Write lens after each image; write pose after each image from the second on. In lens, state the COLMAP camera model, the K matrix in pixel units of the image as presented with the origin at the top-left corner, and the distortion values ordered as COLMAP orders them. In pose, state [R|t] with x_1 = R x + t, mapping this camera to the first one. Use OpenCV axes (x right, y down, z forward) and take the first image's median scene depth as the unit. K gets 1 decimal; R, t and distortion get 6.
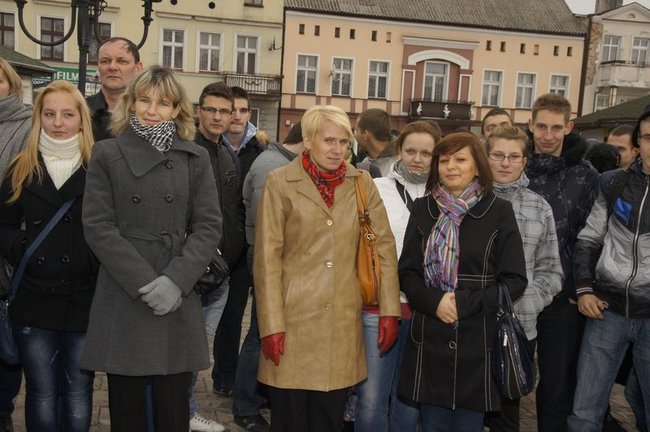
lens RADIAL K [[793.7, 0, 326.3], [0, 793.7, 201.0], [0, 0, 1]] dist [0.107229, 0.000000]
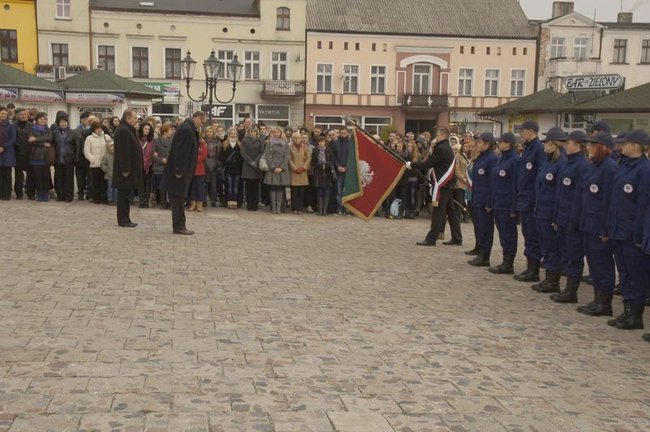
lens RADIAL K [[793.7, 0, 310.5], [0, 793.7, 200.6], [0, 0, 1]] dist [0.107229, 0.000000]
pose [[0.996736, -0.035231, -0.072632, 0.042036], [0.035172, 0.999379, -0.002093, 0.048357], [0.072661, -0.000469, 0.997357, -0.335265]]
